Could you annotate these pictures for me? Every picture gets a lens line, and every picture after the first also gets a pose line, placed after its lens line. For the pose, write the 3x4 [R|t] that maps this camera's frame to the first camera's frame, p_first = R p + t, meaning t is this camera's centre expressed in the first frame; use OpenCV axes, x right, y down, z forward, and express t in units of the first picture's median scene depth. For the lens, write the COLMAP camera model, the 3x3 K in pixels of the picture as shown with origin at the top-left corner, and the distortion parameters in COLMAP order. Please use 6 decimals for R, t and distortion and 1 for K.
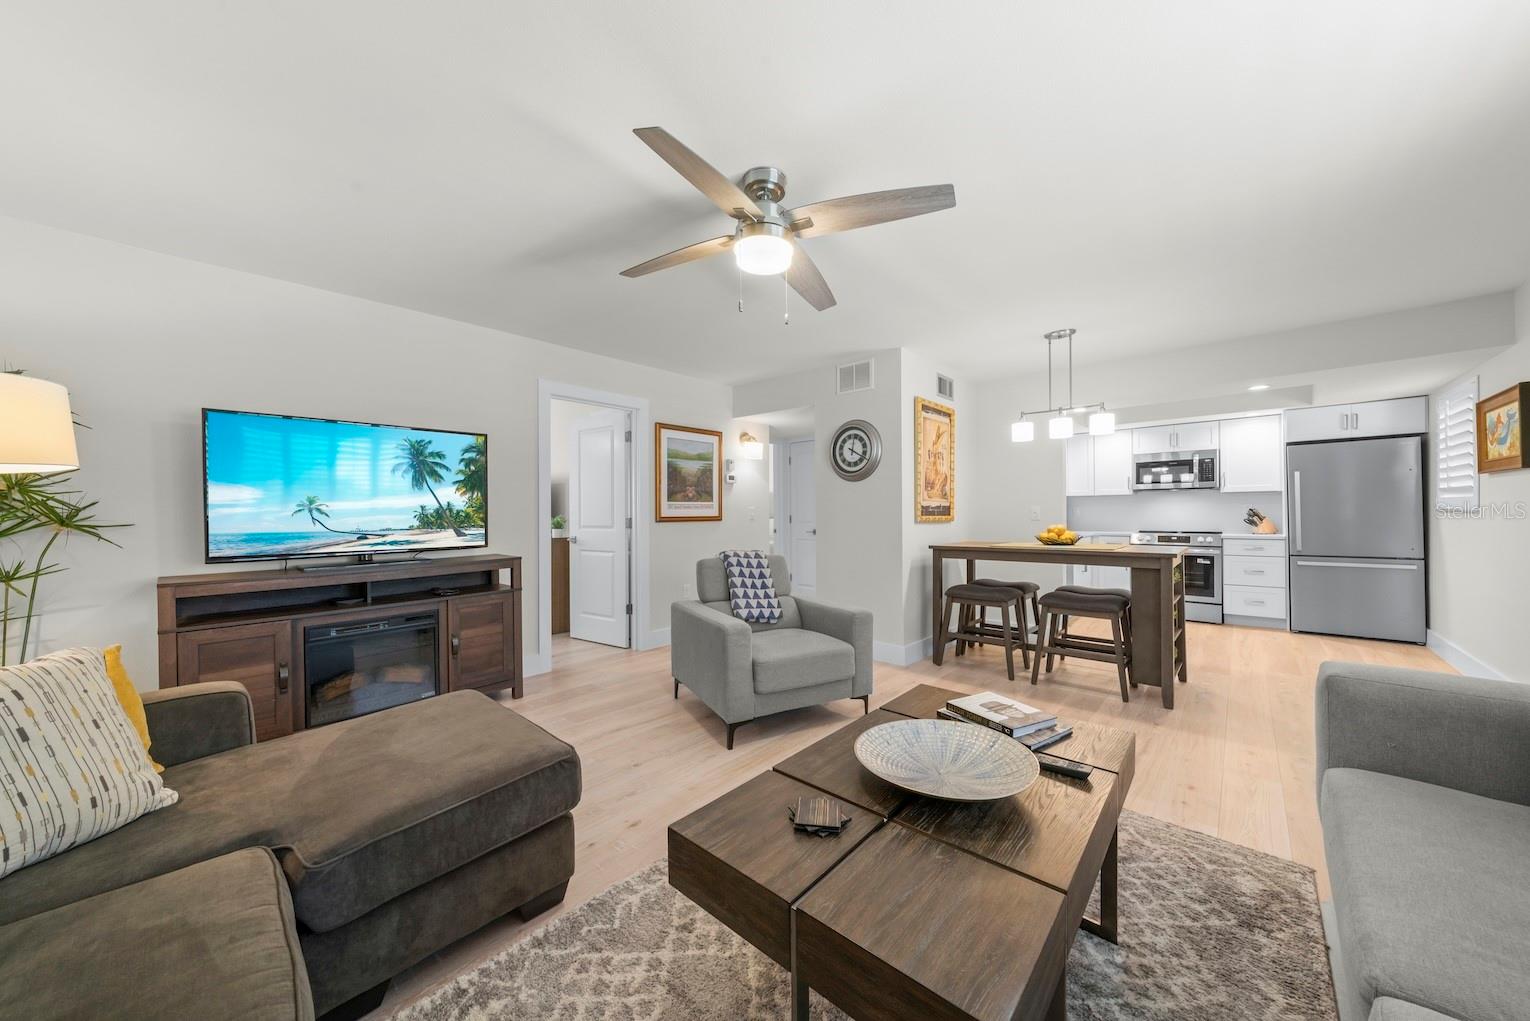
lens RADIAL K [[524.6, 0, 765.2], [0, 524.6, 512.7], [0, 0, 1]] dist [-0.001472, 0.000219]
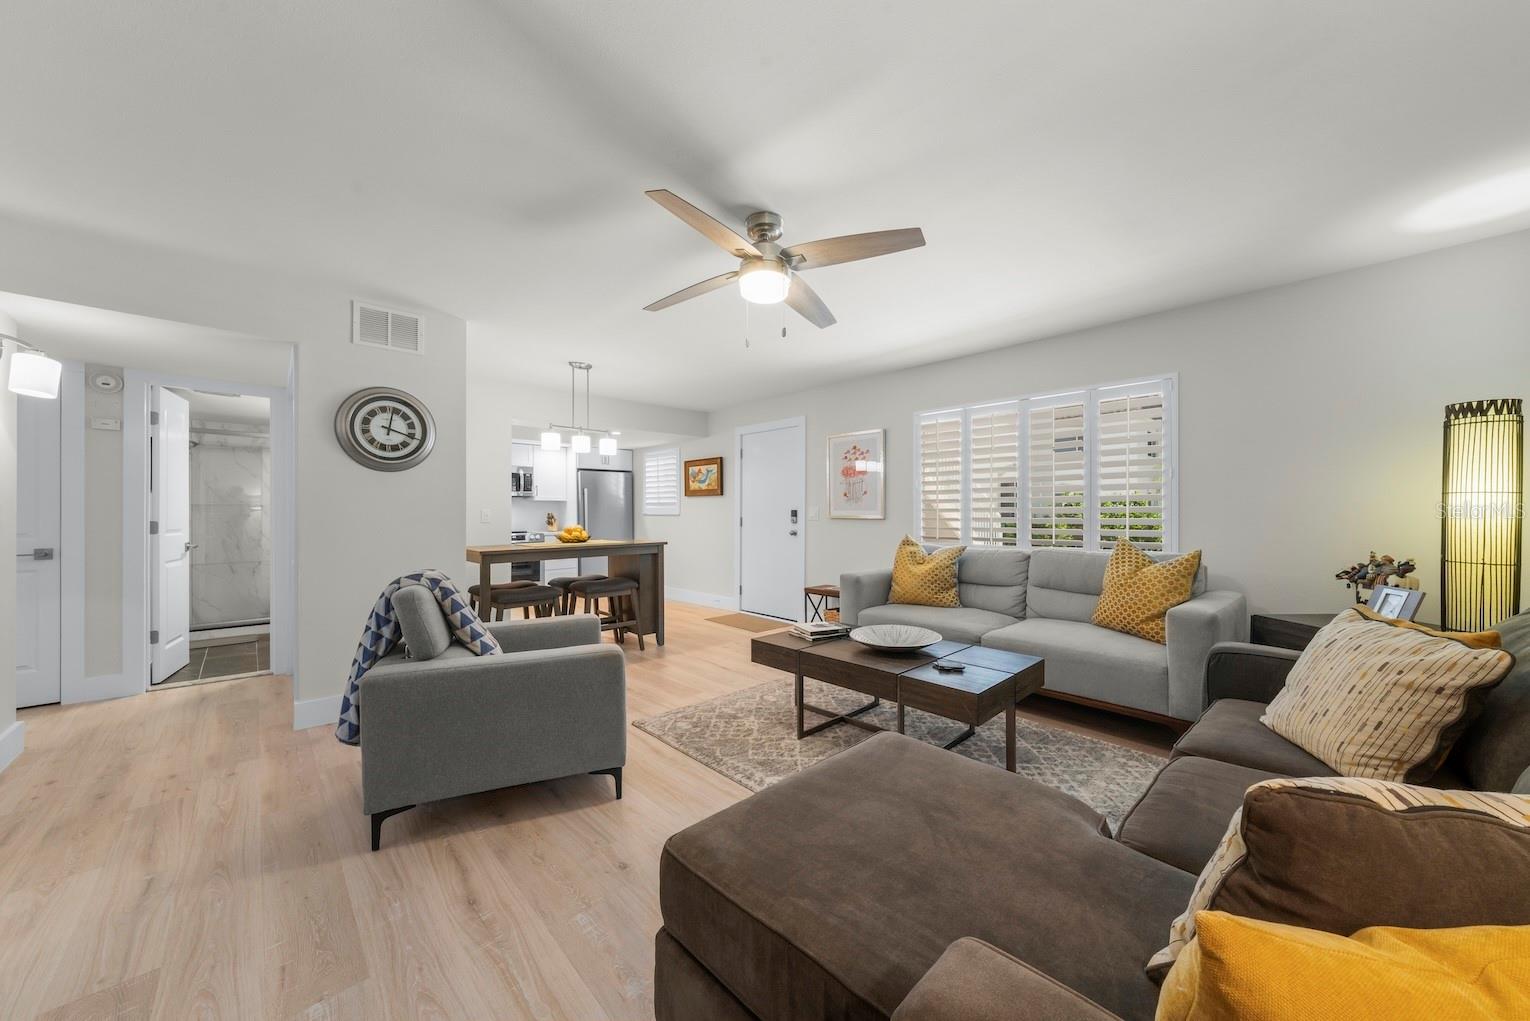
lens RADIAL K [[540.2, 0, 768.0], [0, 540.2, 506.0], [0, 0, 1]] dist [-0.000400, -0.000132]
pose [[0.070028, 0.020776, 0.997329, -0.607303], [0.002532, 0.999776, -0.021005, 0.006349], [-0.997542, 0.003997, 0.069959, 0.471531]]
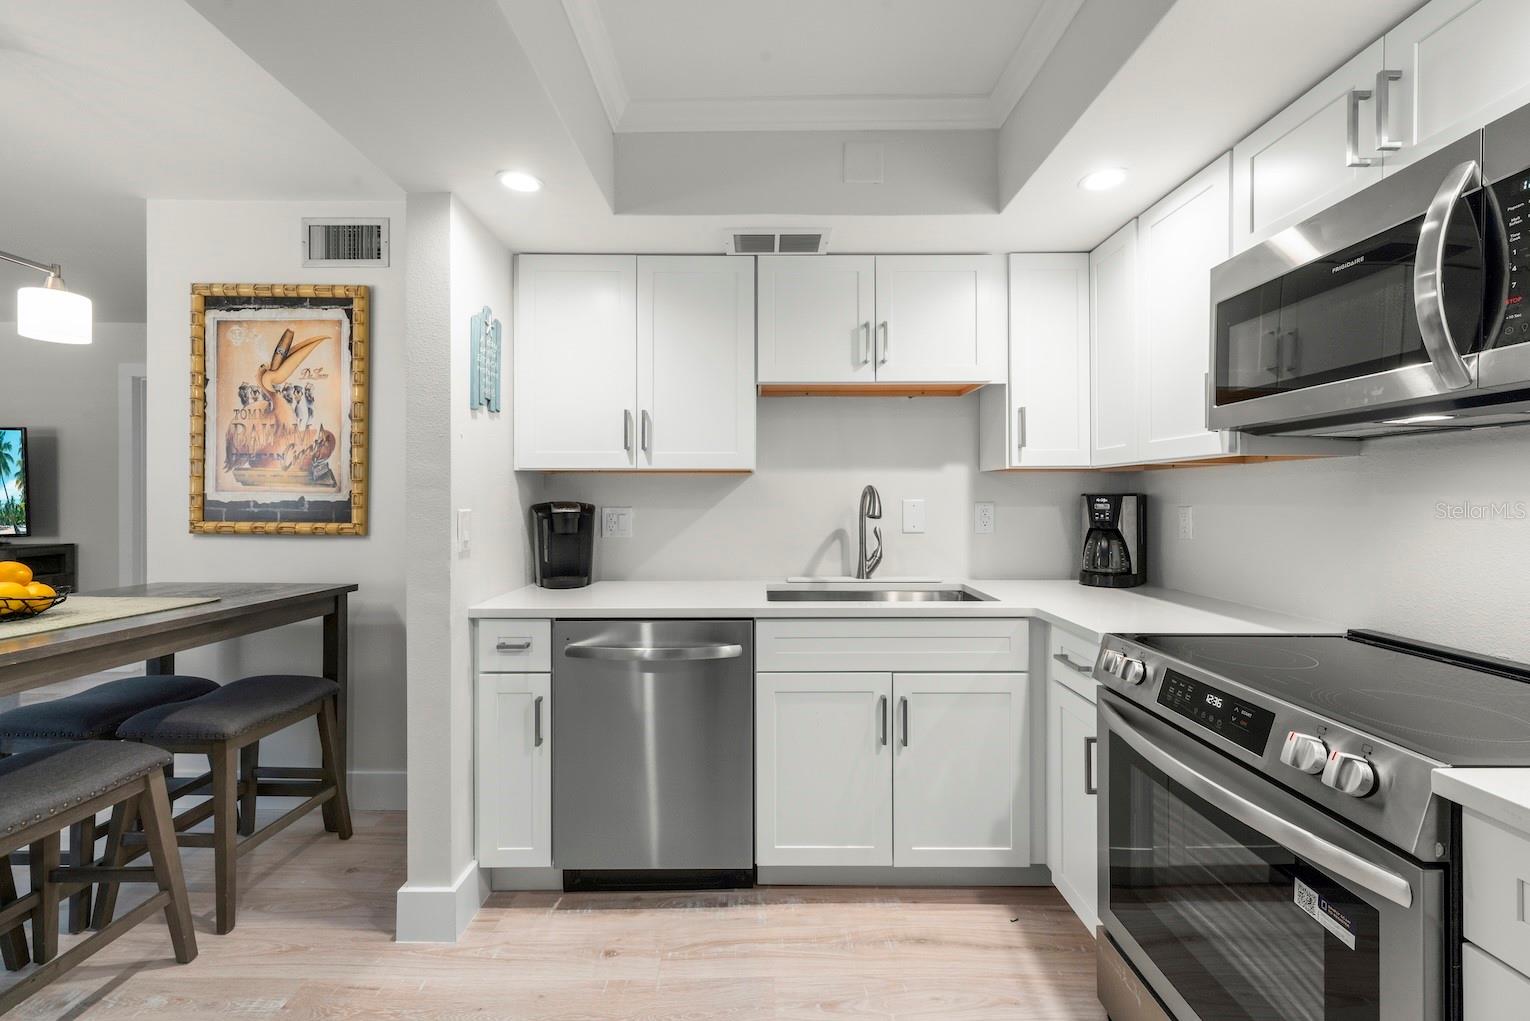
lens RADIAL K [[628.8, 0, 765.8], [0, 628.8, 497.6], [0, 0, 1]] dist [-0.000699, 0.000075]
pose [[0.675819, 0.009672, -0.737004, 1.196496], [-0.008280, 0.999950, 0.005531, -0.026374], [0.737021, 0.002365, 0.675865, 1.080126]]
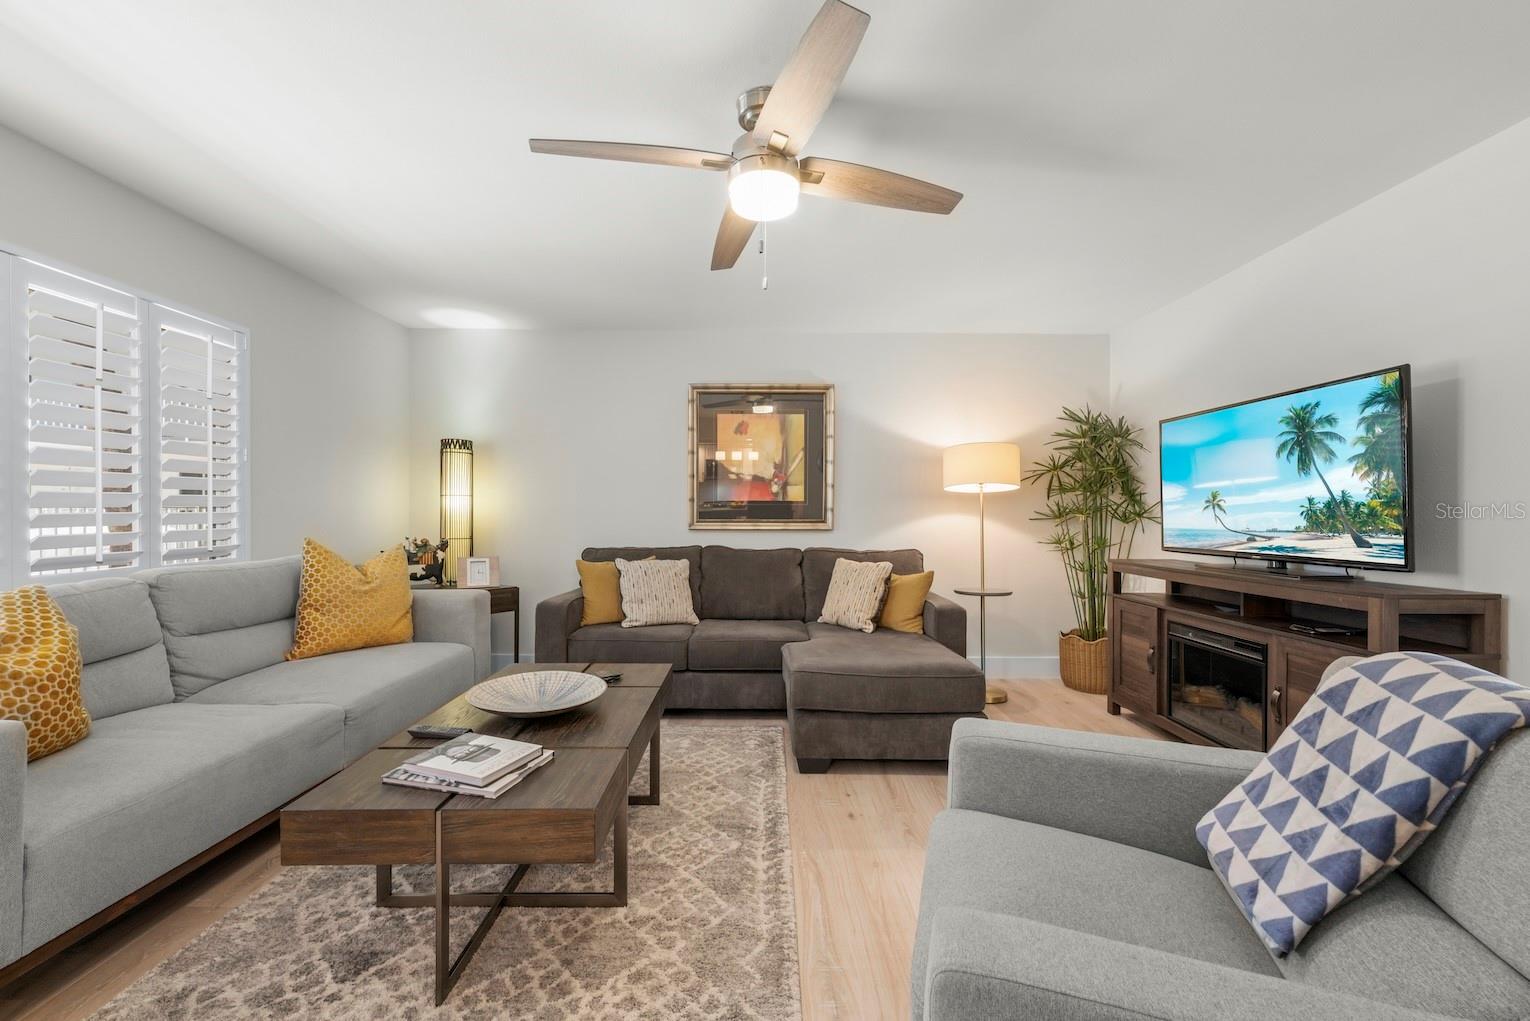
lens RADIAL K [[593.8, 0, 765.4], [0, 593.8, 512.5], [0, 0, 1]] dist [-0.001309, -0.000133]
pose [[-0.737655, 0.005118, -0.675158, 0.325749], [-0.002101, 0.999949, 0.009875, -0.000254], [0.675174, 0.008703, -0.737607, 0.877315]]
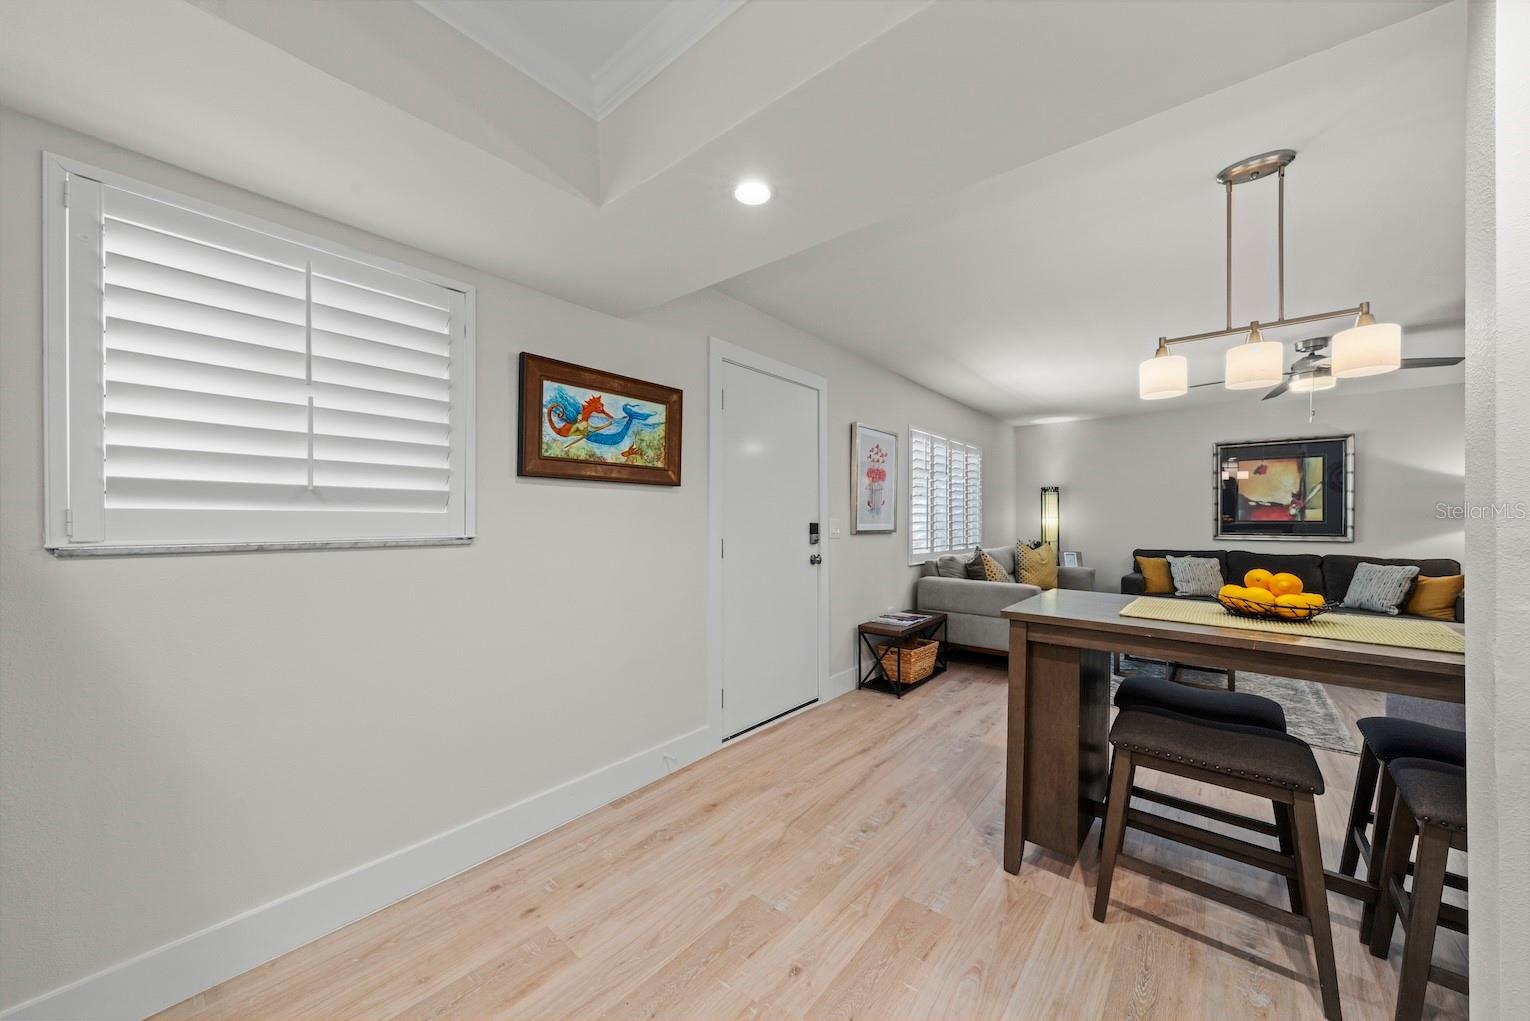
lens RADIAL K [[538.9, 0, 766.7], [0, 538.9, 516.6], [0, 0, 1]] dist [-0.000699, 0.000161]
pose [[-0.999165, 0.002895, -0.040755, 0.985625], [0.002876, 0.999996, 0.000518, -0.025067], [0.040756, 0.000400, -0.999169, 1.414177]]
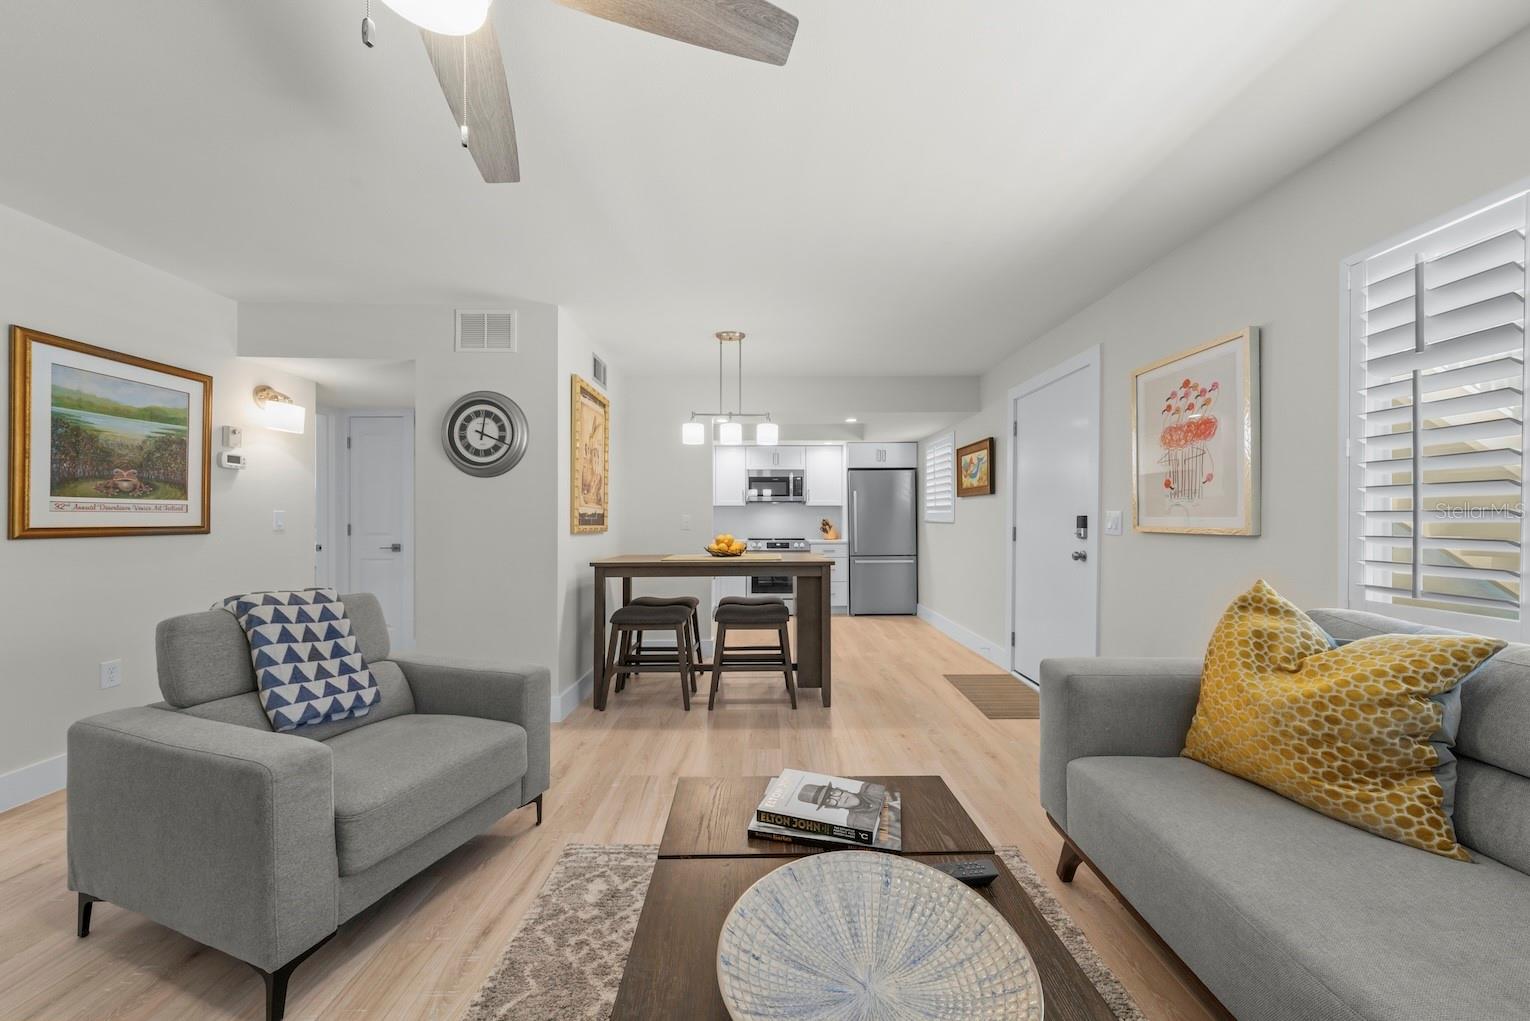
lens RADIAL K [[535.3, 0, 769.1], [0, 535.3, 518.7], [0, 0, 1]] dist [-0.001034, 0.000220]
pose [[0.728824, 0.008270, 0.684651, -0.050783], [-0.005672, 0.999966, -0.006040, -0.001073], [-0.684678, 0.000519, 0.728846, 0.231746]]
